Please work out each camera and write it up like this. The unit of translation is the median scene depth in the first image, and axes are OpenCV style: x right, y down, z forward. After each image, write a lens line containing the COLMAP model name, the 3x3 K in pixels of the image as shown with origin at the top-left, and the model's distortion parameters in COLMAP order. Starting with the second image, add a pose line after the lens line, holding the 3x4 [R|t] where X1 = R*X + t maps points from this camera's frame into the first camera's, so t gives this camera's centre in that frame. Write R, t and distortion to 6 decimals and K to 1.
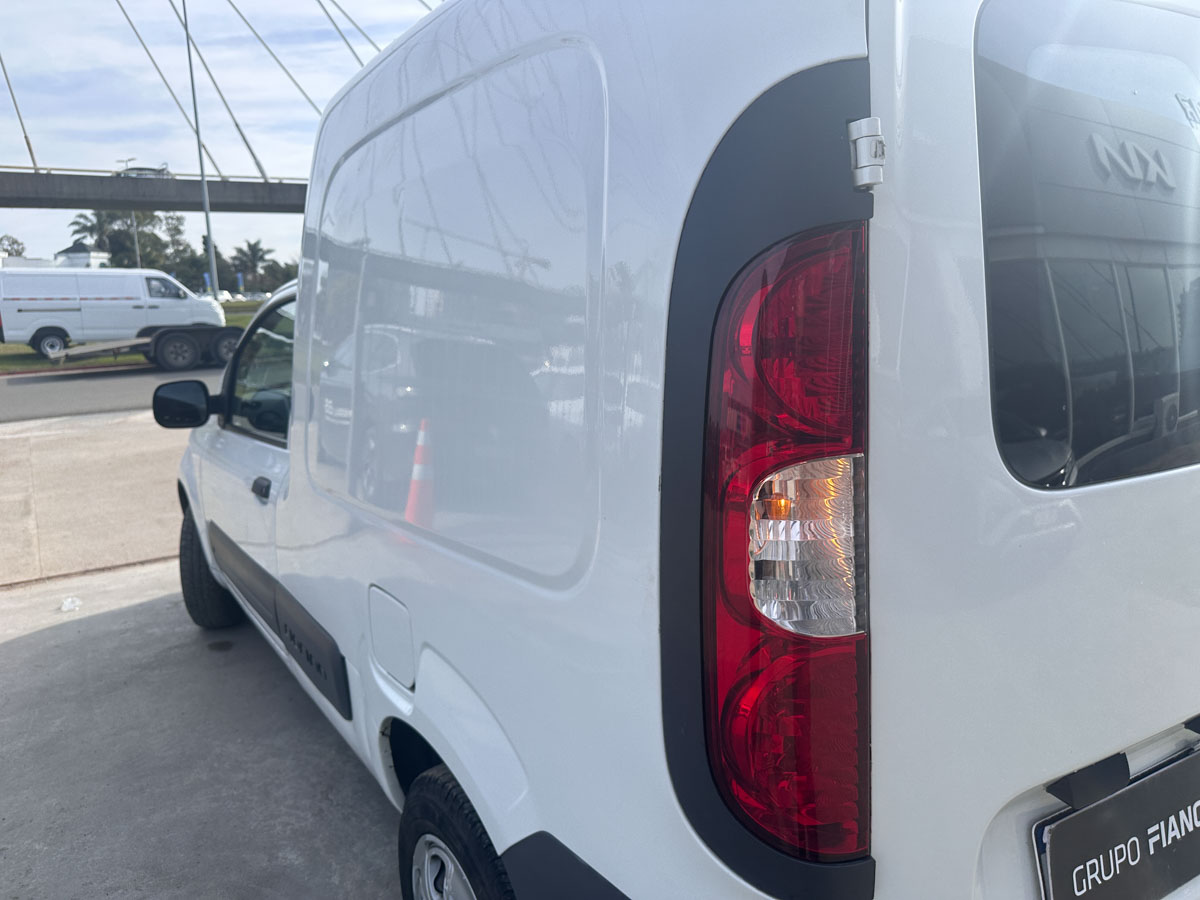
lens RADIAL K [[841.7, 0, 602.8], [0, 841.7, 426.9], [0, 0, 1]] dist [0.204151, -0.206617]
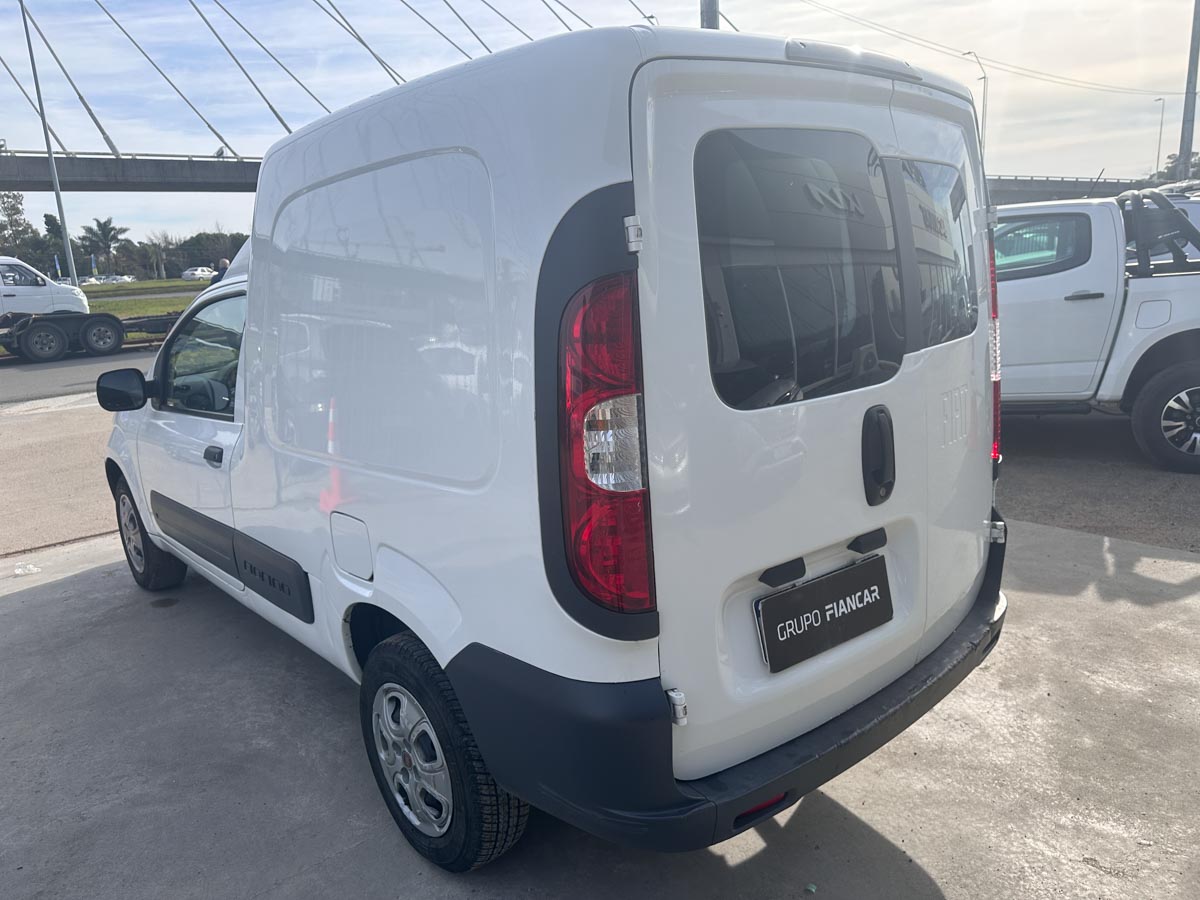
lens RADIAL K [[853.5, 0, 603.0], [0, 853.5, 443.4], [0, 0, 1]] dist [0.047718, -0.056000]
pose [[0.990239, -0.049370, 0.130343, -0.007894], [0.042620, 0.997627, 0.054076, 0.010376], [-0.132703, -0.047993, 0.989993, -0.239595]]
